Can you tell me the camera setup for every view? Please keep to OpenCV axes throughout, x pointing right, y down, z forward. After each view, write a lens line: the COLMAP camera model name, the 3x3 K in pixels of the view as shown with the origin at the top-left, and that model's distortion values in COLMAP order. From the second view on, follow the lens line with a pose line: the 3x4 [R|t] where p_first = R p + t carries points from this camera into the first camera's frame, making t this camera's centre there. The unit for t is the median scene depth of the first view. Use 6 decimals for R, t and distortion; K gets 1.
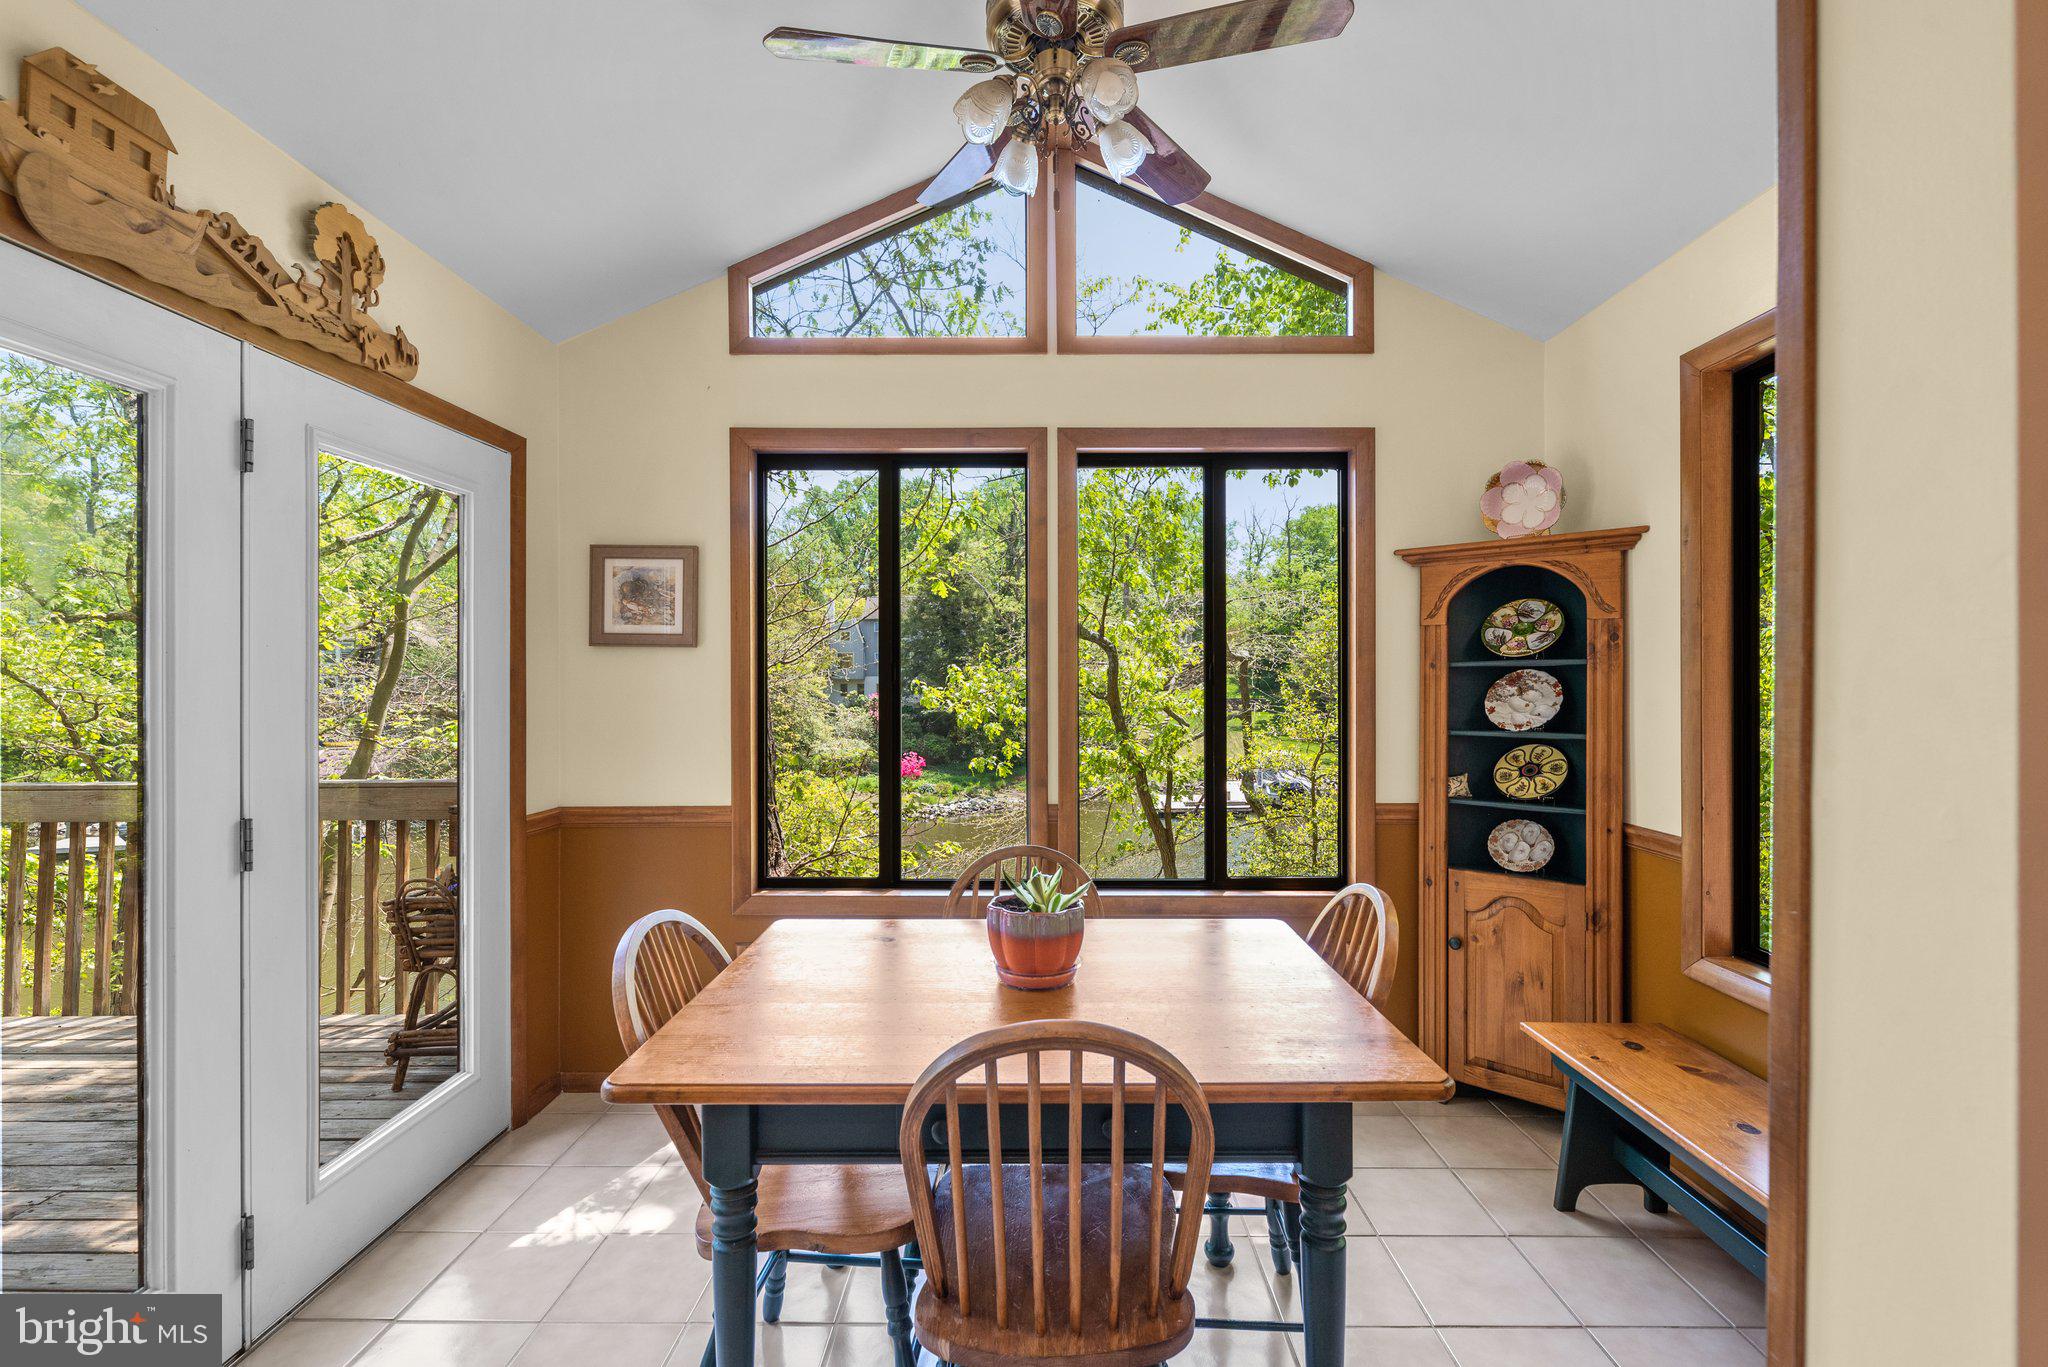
lens RADIAL K [[930.1, 0, 1022.1], [0, 930.1, 682.3], [0, 0, 1]] dist [0.001494, -0.000374]
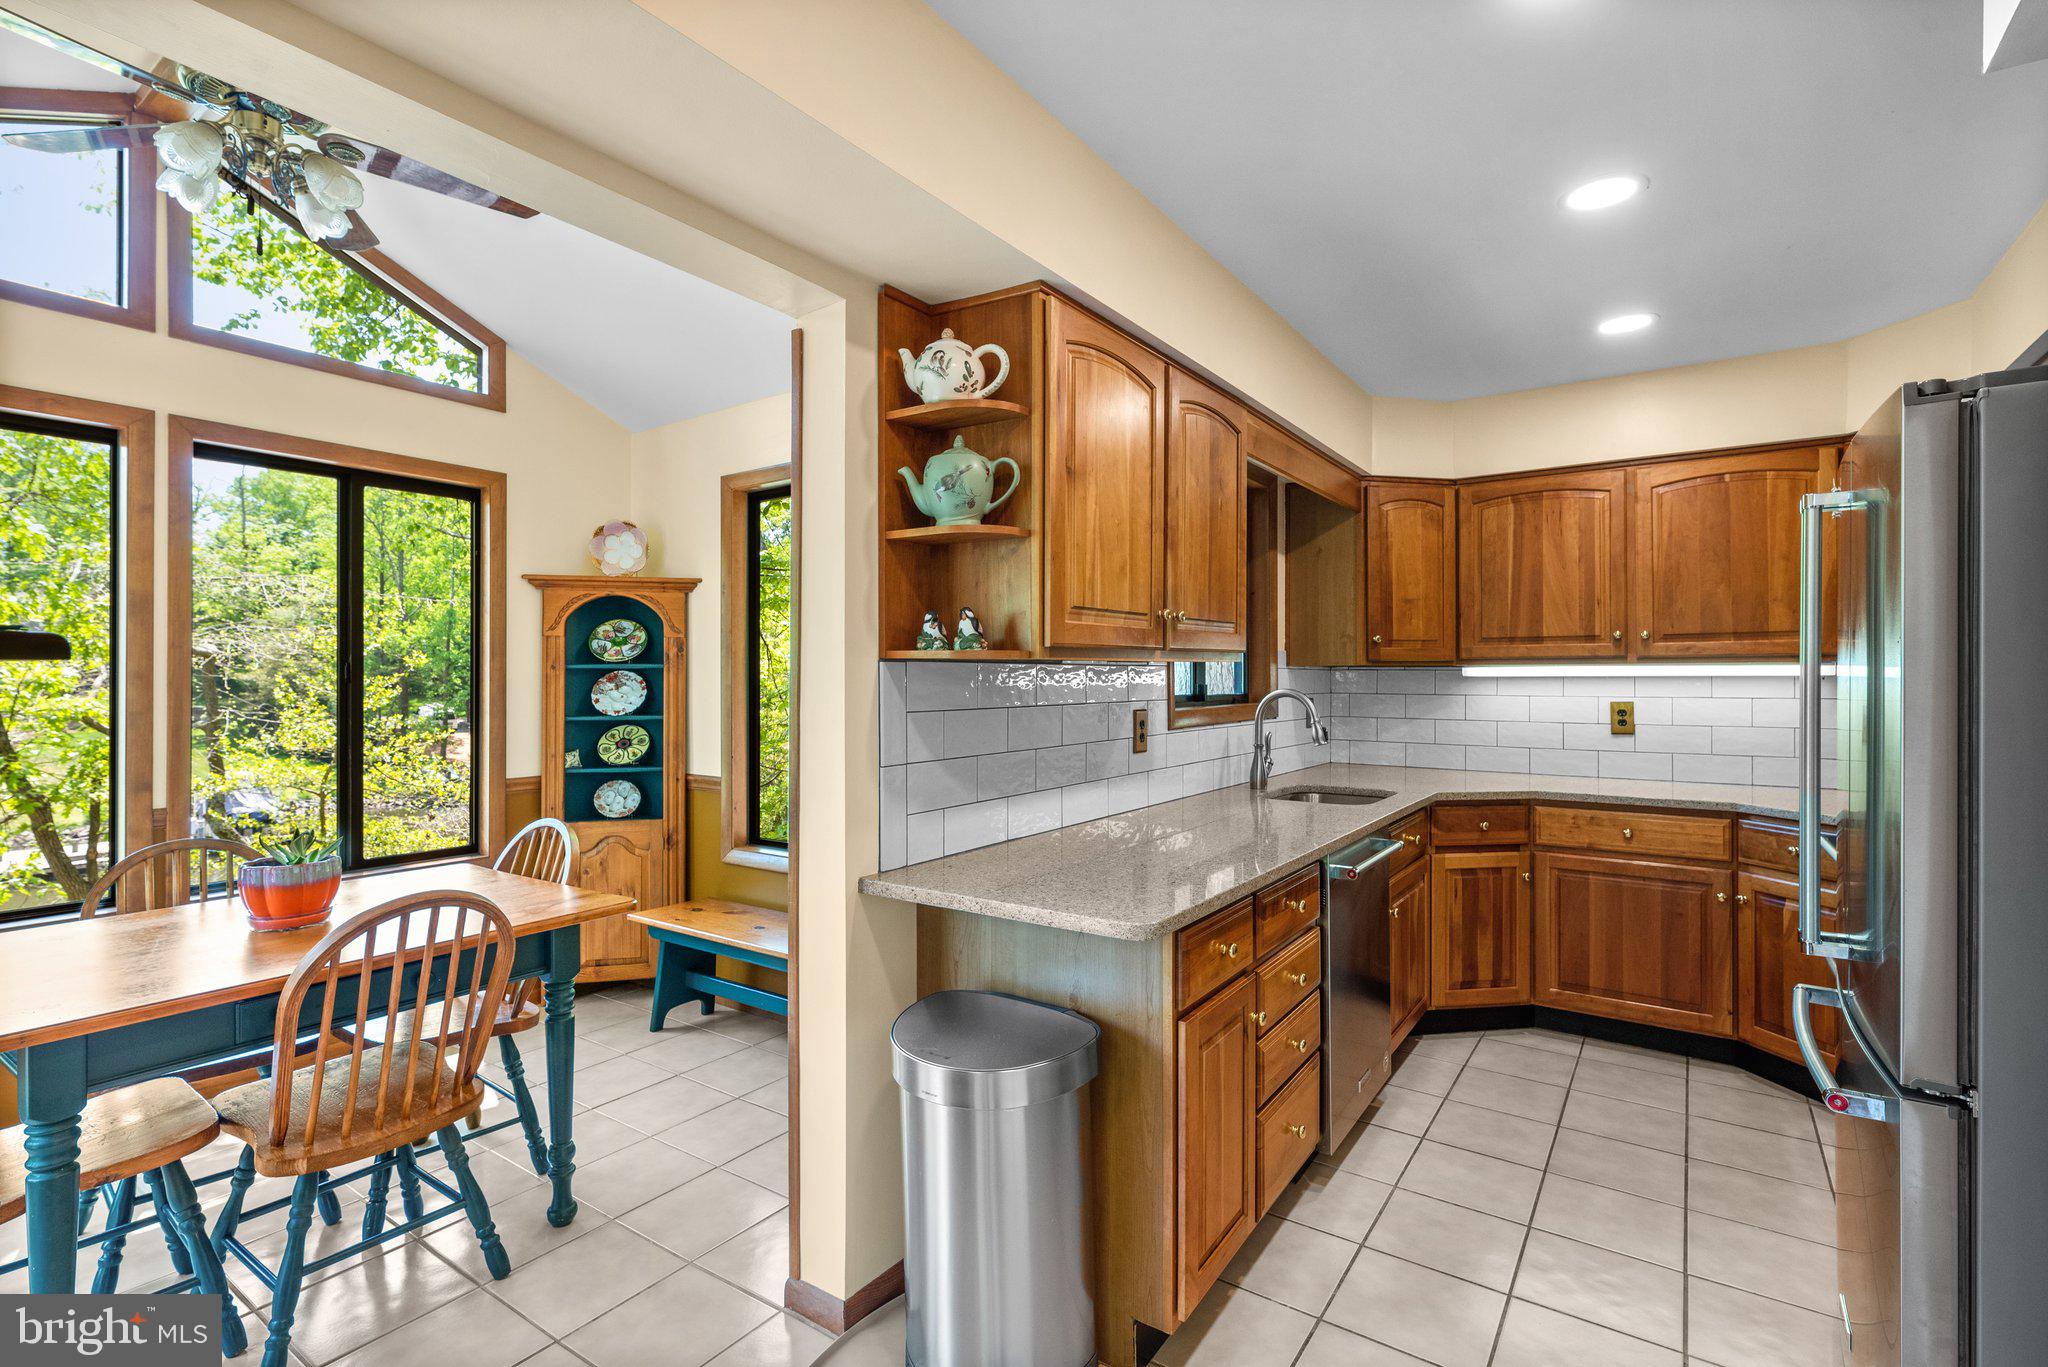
lens RADIAL K [[953.7, 0, 1026.2], [0, 953.7, 671.5], [0, 0, 1]] dist [0.003645, 0.000693]
pose [[0.567417, 0.009559, 0.823375, -0.281503], [0.000906, 0.999925, -0.012233, 0.004808], [-0.823430, 0.007687, 0.567365, -0.296059]]
